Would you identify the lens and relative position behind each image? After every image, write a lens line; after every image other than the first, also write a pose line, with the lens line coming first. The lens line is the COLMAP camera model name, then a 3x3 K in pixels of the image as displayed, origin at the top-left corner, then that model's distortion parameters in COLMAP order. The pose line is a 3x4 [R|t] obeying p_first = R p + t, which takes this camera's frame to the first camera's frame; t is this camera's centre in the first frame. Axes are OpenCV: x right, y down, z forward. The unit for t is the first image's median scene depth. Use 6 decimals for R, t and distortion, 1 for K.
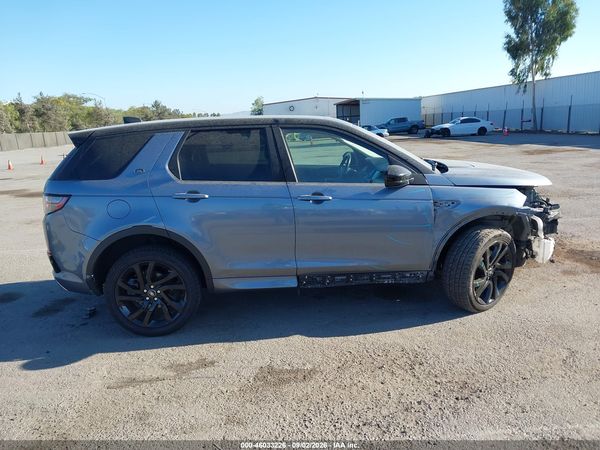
lens RADIAL K [[479.0, 0, 300.0], [0, 479.0, 225.0], [0, 0, 1]] dist [0.038776, -0.037459]
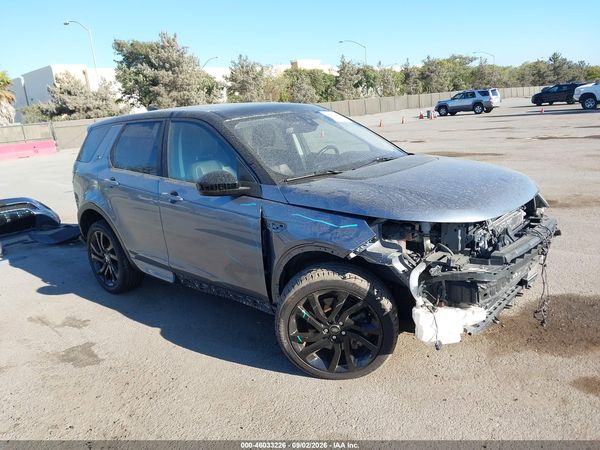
lens RADIAL K [[479.0, 0, 300.0], [0, 479.0, 225.0], [0, 0, 1]] dist [0.038776, -0.037459]
pose [[0.702653, 0.163492, -0.692495, 0.096602], [-0.104506, 0.986402, 0.126843, -0.016264], [0.703817, -0.016756, 0.710184, 0.053638]]
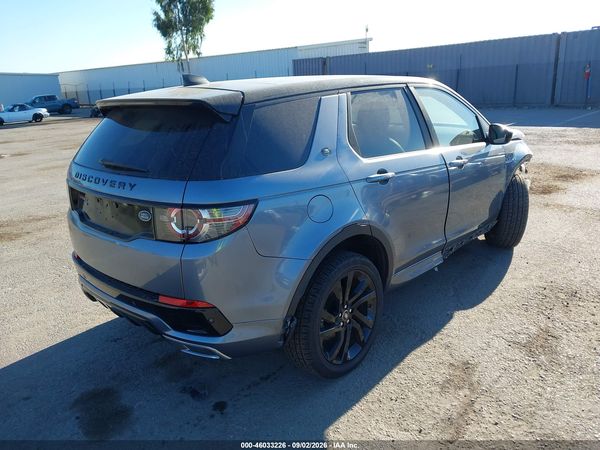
lens RADIAL K [[479.0, 0, 300.0], [0, 479.0, 225.0], [0, 0, 1]] dist [0.038776, -0.037459]
pose [[0.734652, -0.189794, 0.651356, -0.091297], [0.162997, 0.981329, 0.102102, -0.009055], [-0.658573, 0.031160, 0.751872, 0.054699]]
